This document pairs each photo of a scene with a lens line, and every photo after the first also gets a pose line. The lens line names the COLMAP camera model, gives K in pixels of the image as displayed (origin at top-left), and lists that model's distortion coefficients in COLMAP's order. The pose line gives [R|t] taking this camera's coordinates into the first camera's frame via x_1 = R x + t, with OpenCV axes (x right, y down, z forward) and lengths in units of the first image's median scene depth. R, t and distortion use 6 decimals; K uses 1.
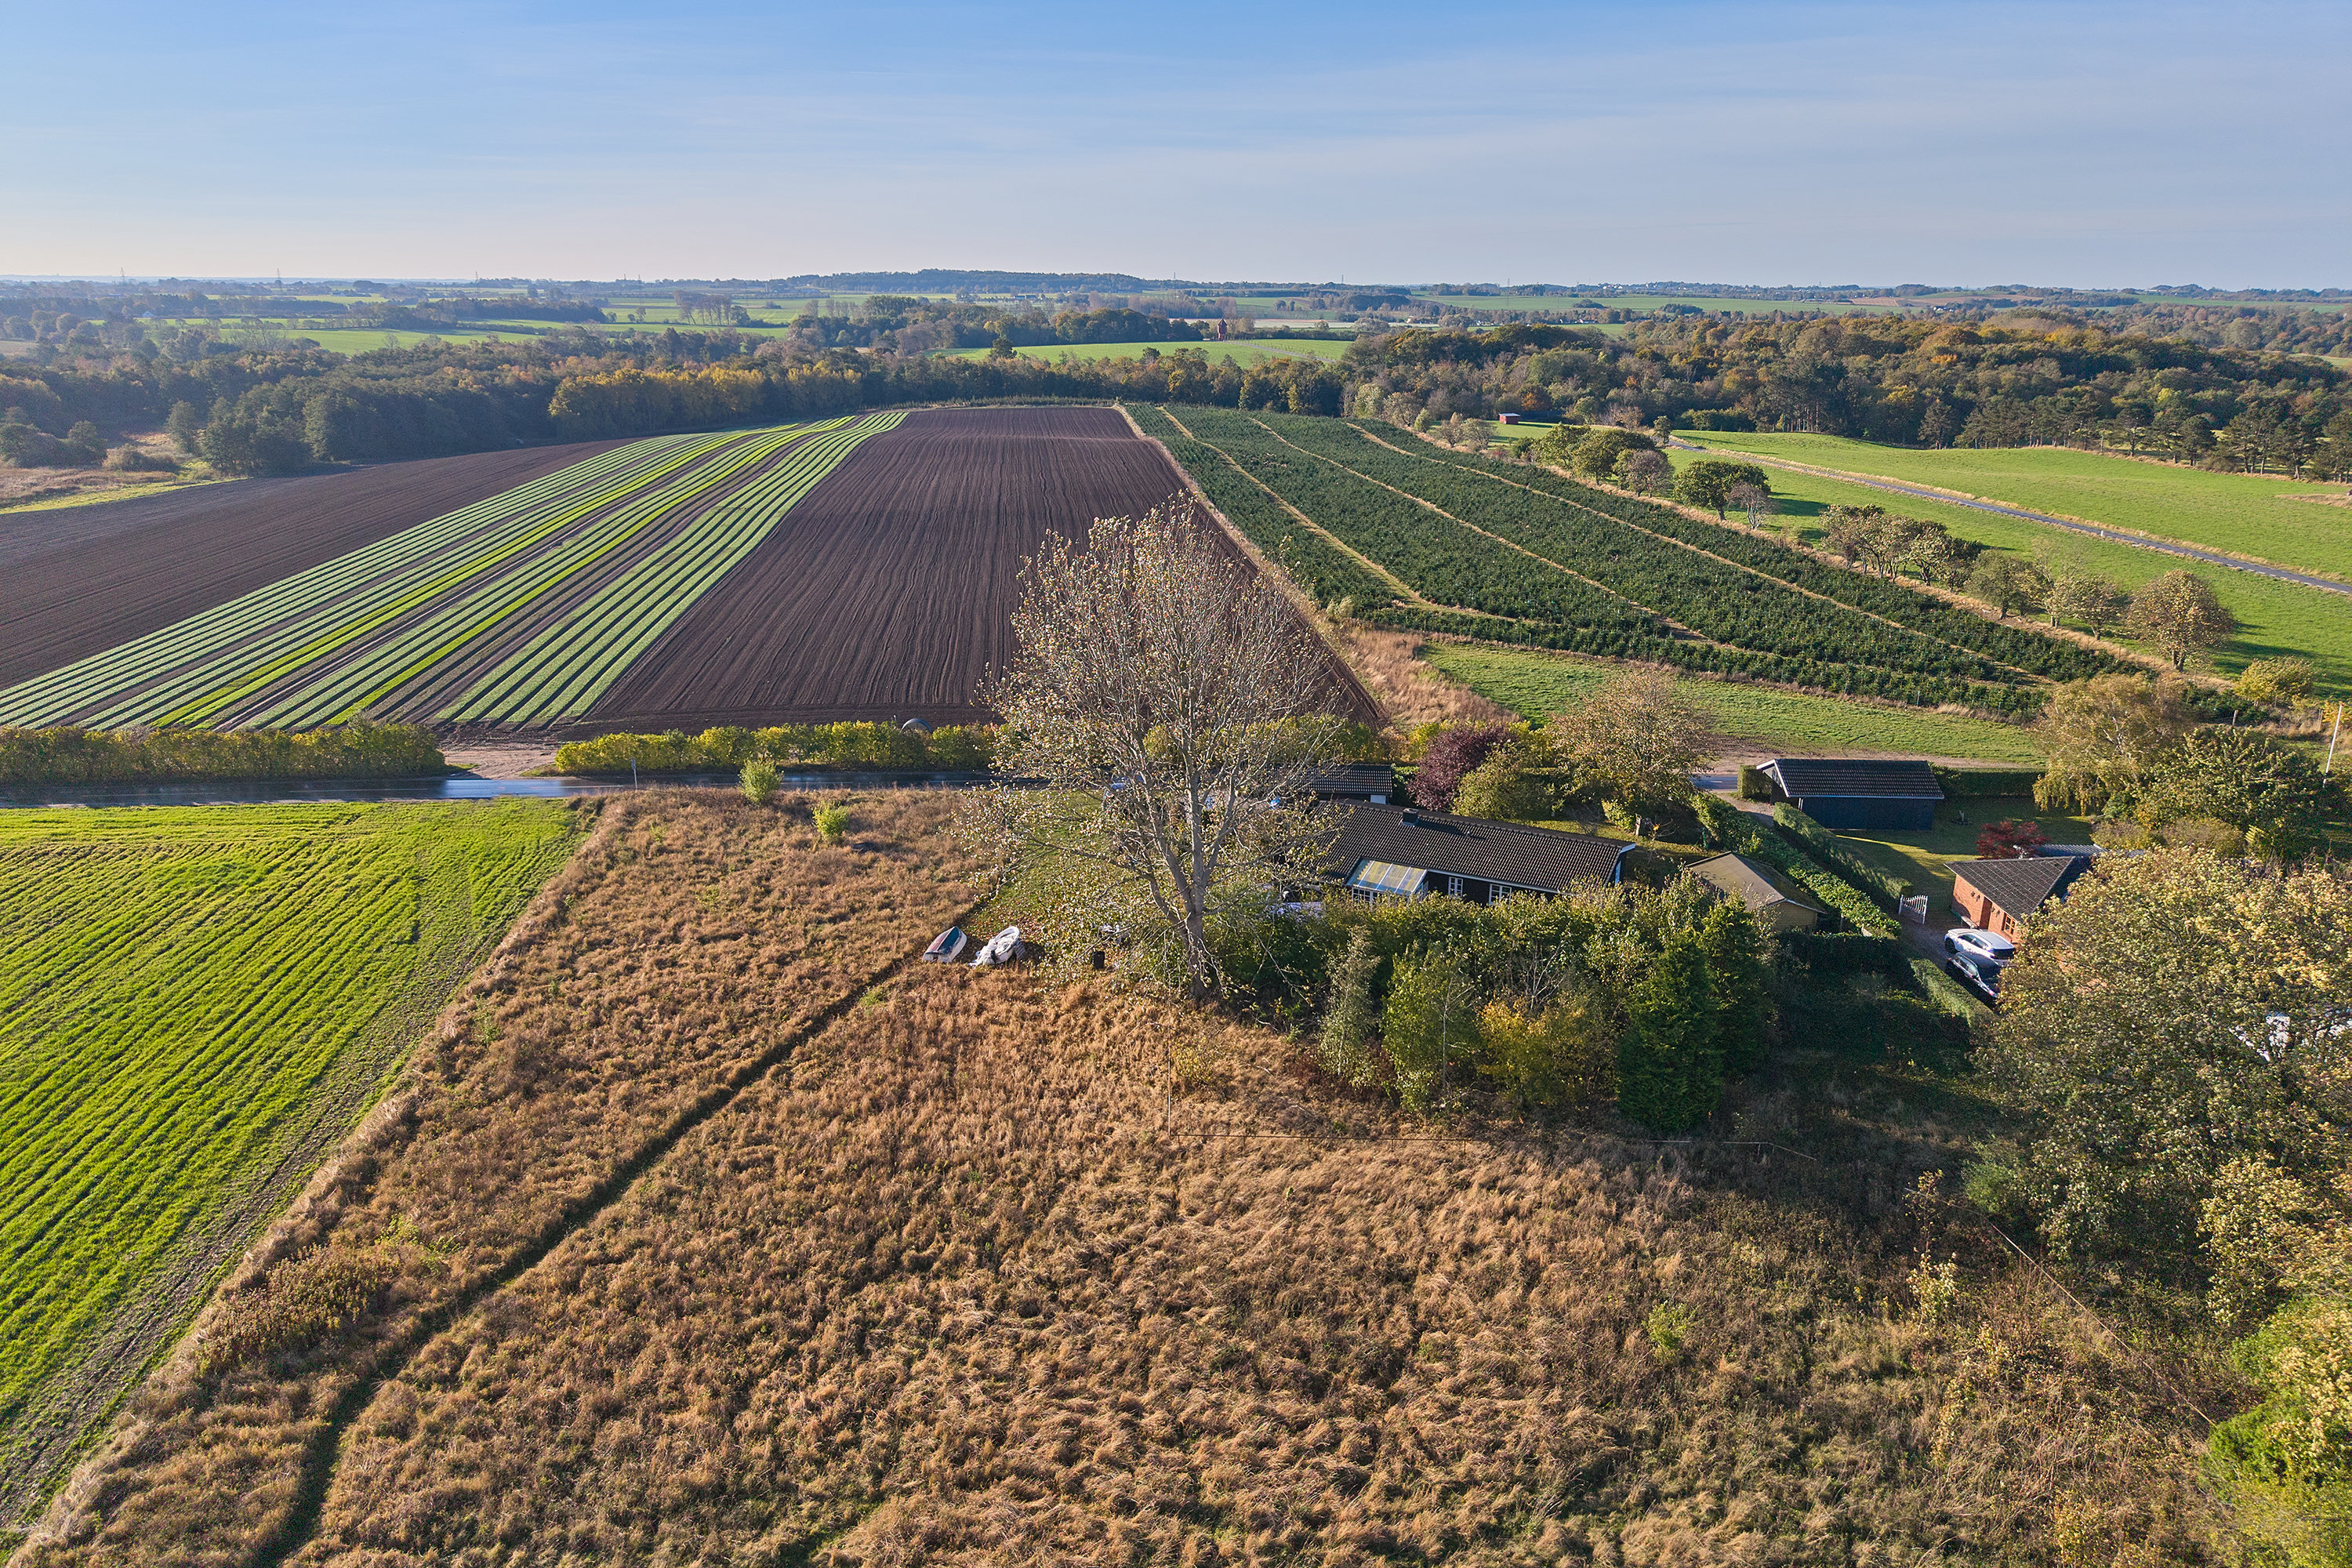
lens RADIAL K [[1563.5, 0, 1160.0], [0, 1563.5, 799.4], [0, 0, 1]] dist [0.023444, -0.011860]
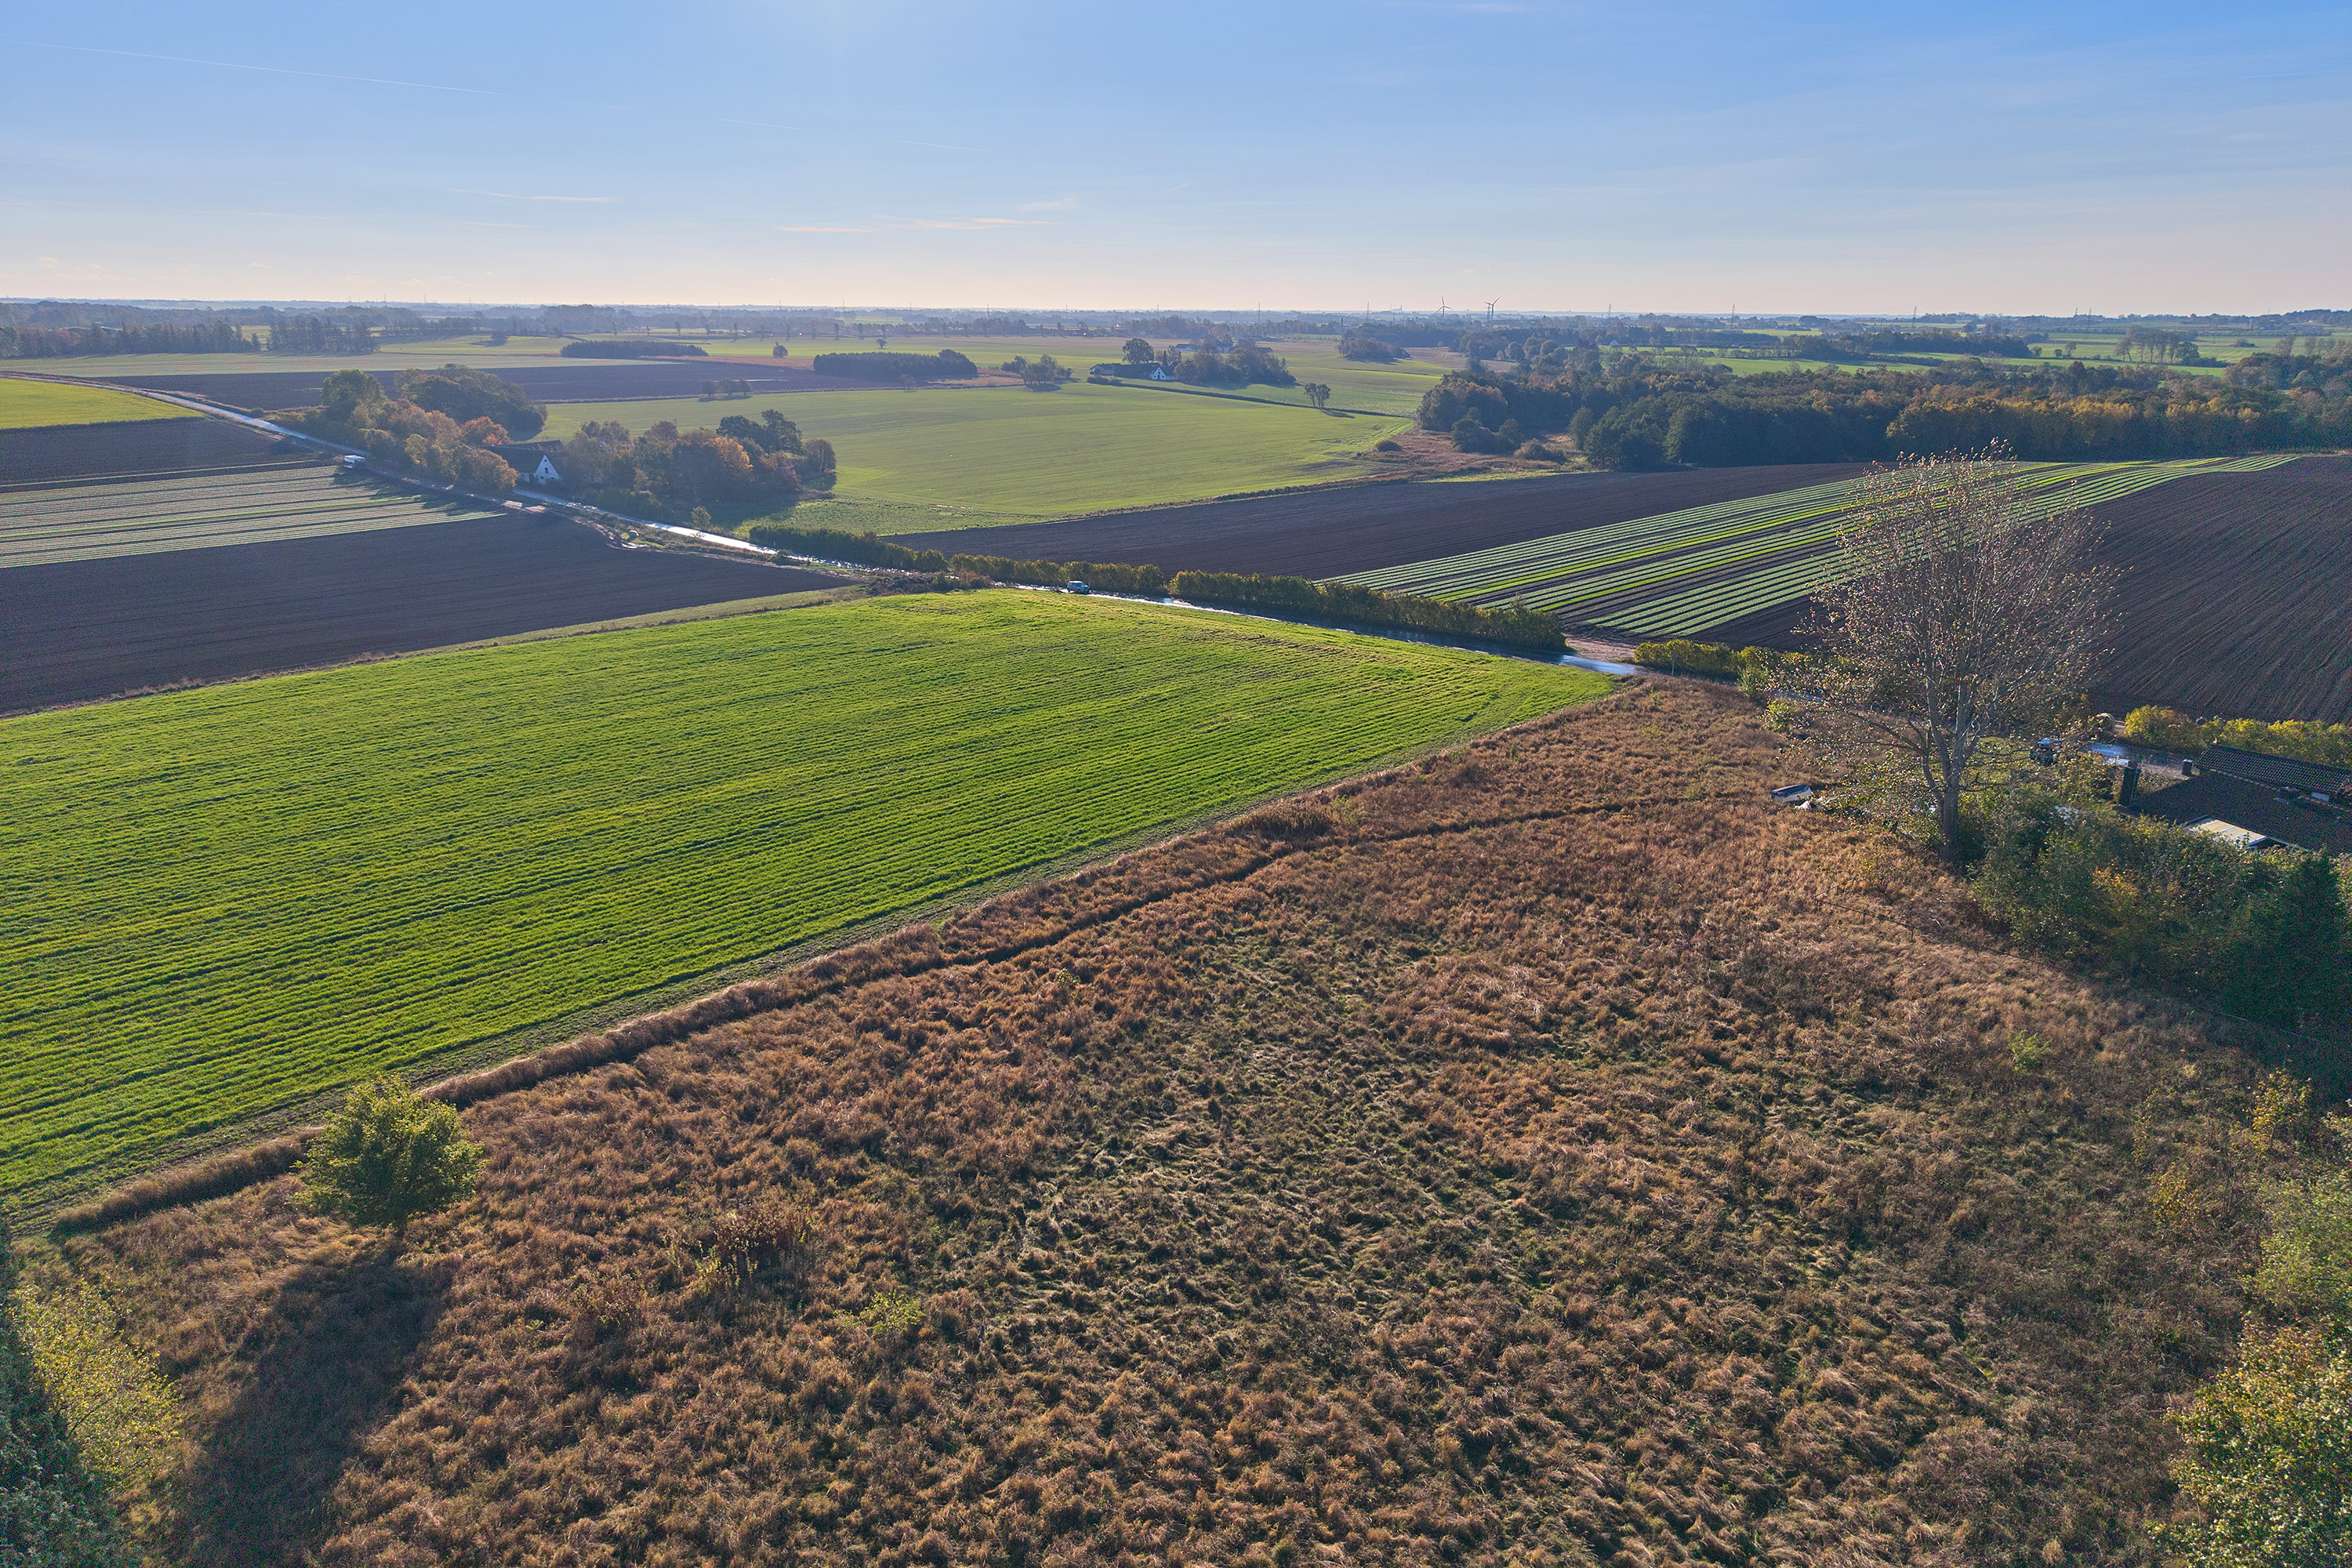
lens RADIAL K [[1563.5, 0, 1171.5], [0, 1563.5, 775.1], [0, 0, 1]] dist [0.023444, -0.011860]
pose [[0.679904, 0.213866, -0.701421, 0.473473], [-0.238058, 0.969092, 0.064724, 0.130495], [0.693584, 0.122973, 0.709802, -0.310573]]
